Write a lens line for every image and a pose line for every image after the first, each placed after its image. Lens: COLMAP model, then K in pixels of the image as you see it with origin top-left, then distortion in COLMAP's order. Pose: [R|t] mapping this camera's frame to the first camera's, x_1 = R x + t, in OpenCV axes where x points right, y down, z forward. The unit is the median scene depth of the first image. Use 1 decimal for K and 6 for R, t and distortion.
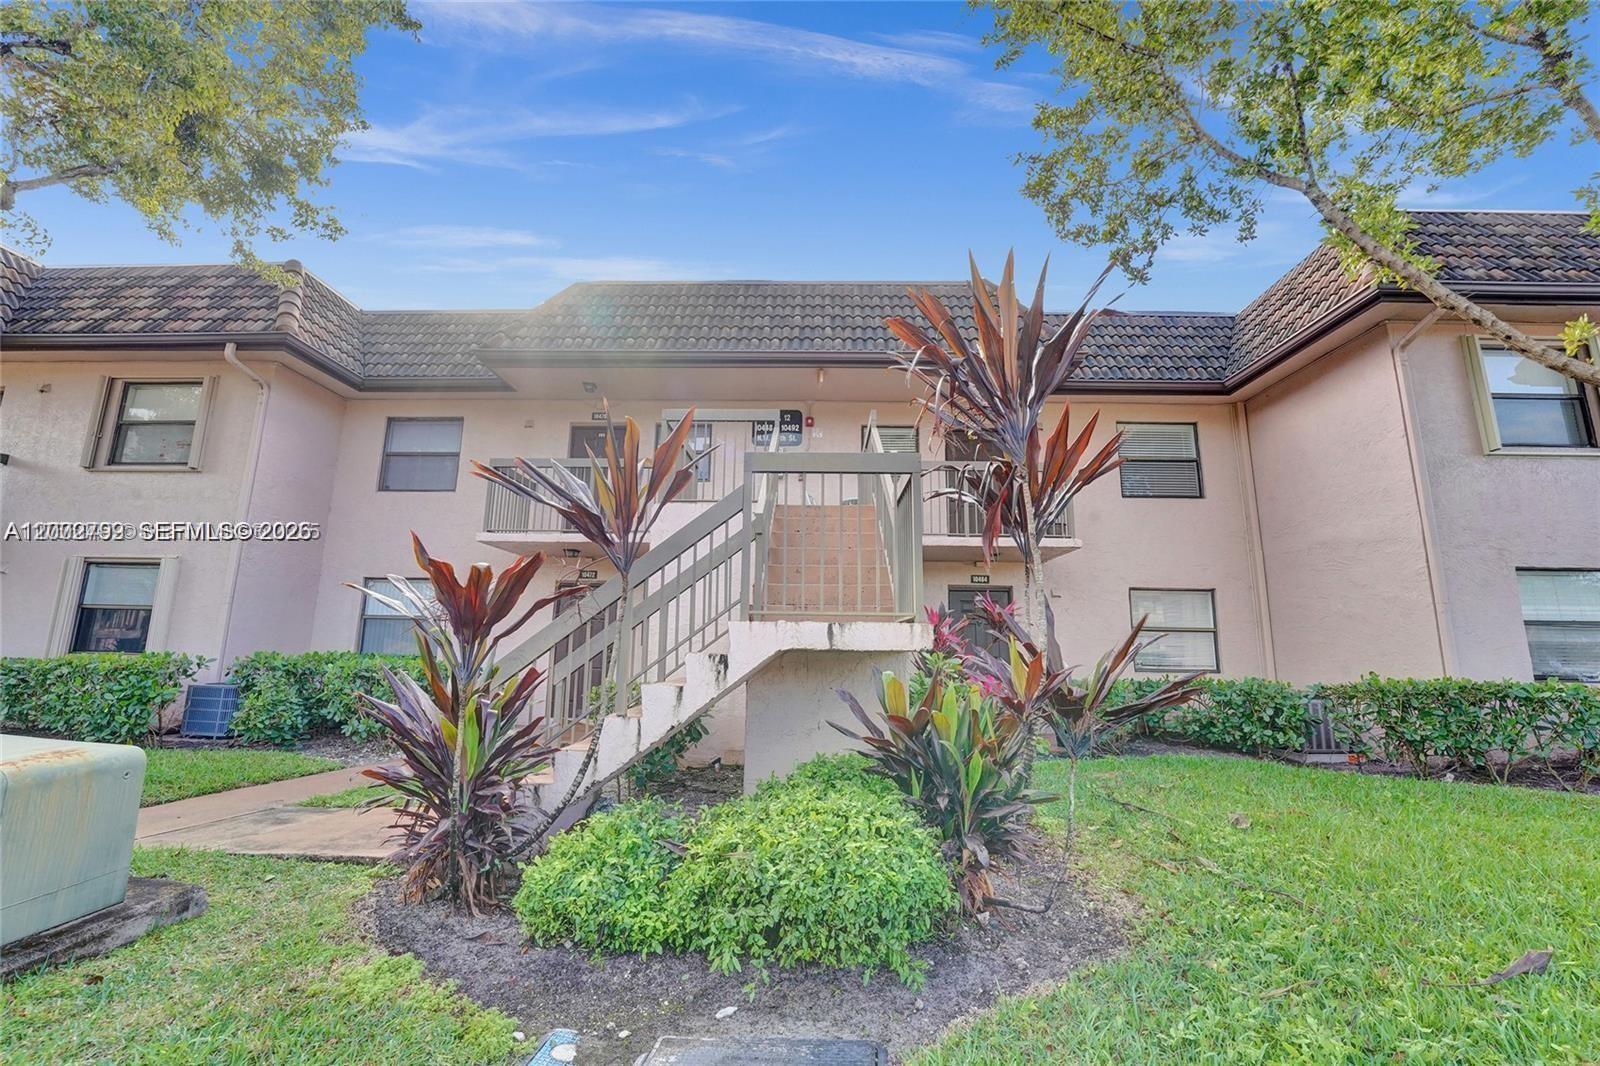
lens RADIAL K [[671.8, 0, 818.9], [0, 671.8, 521.1], [0, 0, 1]] dist [-0.026442, 0.001295]
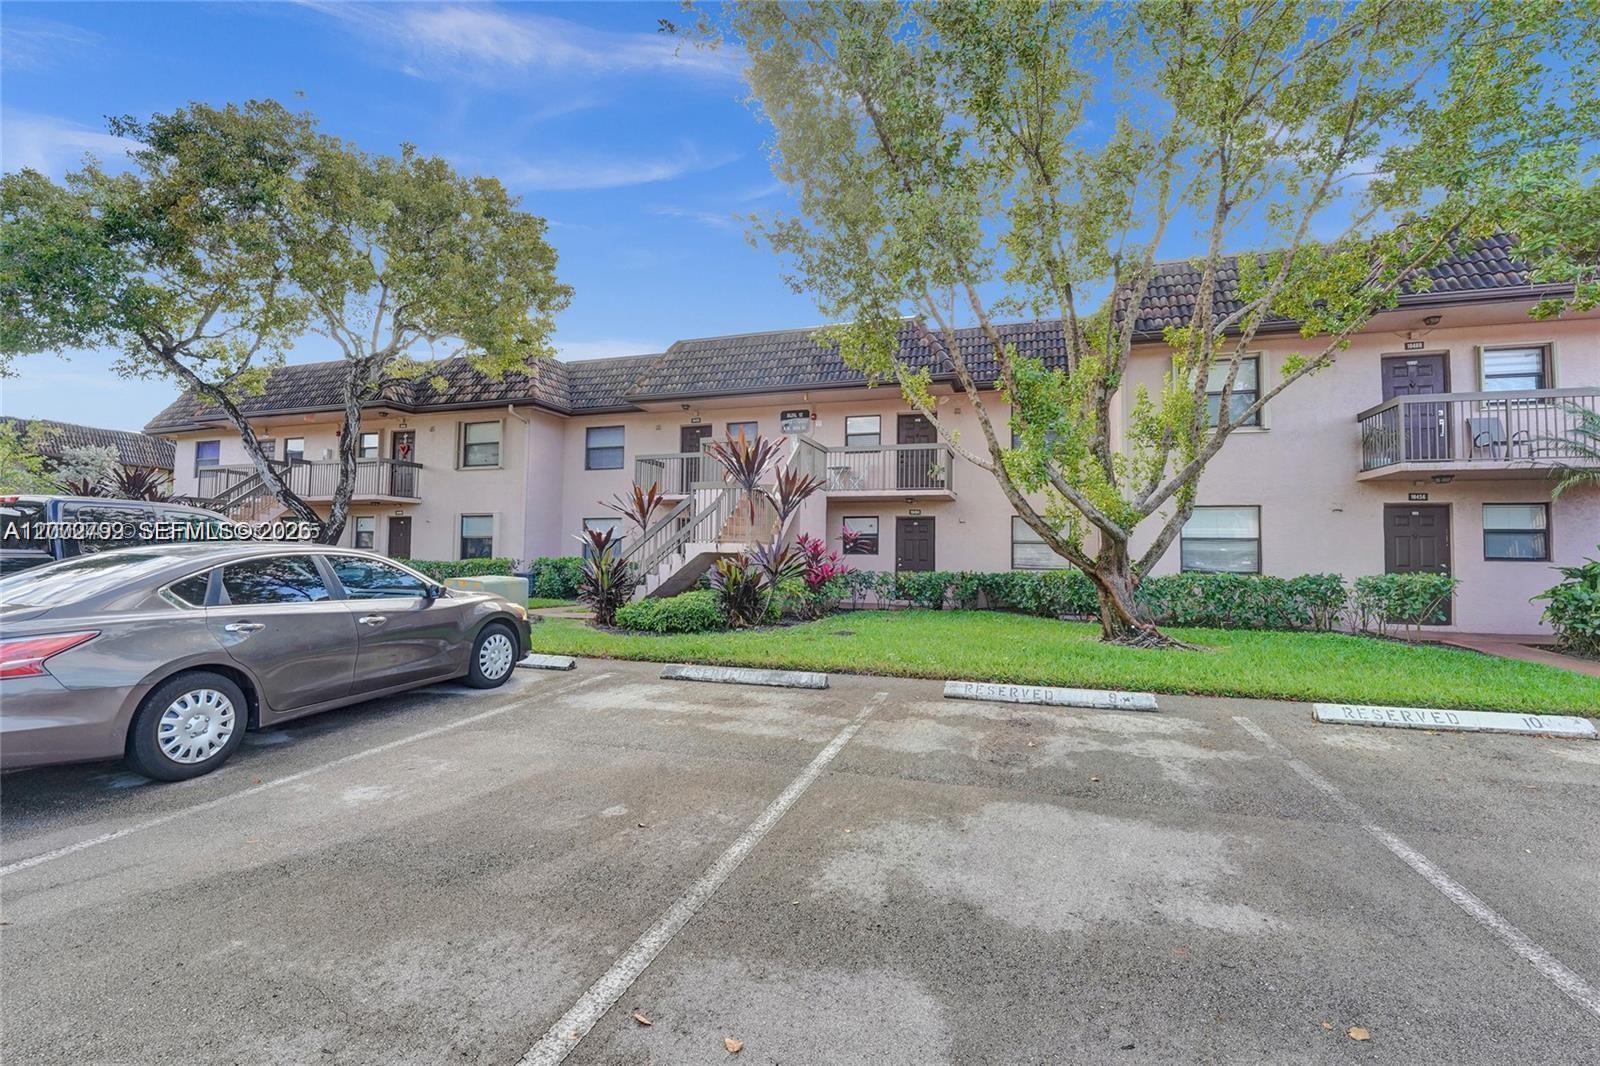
lens RADIAL K [[671.8, 0, 804.2], [0, 671.8, 522.3], [0, 0, 1]] dist [-0.026442, 0.001295]
pose [[0.956262, -0.017758, -0.291972, 0.495678], [0.055665, 0.990963, 0.122040, -0.108771], [0.287166, -0.132955, 0.948609, -0.656408]]
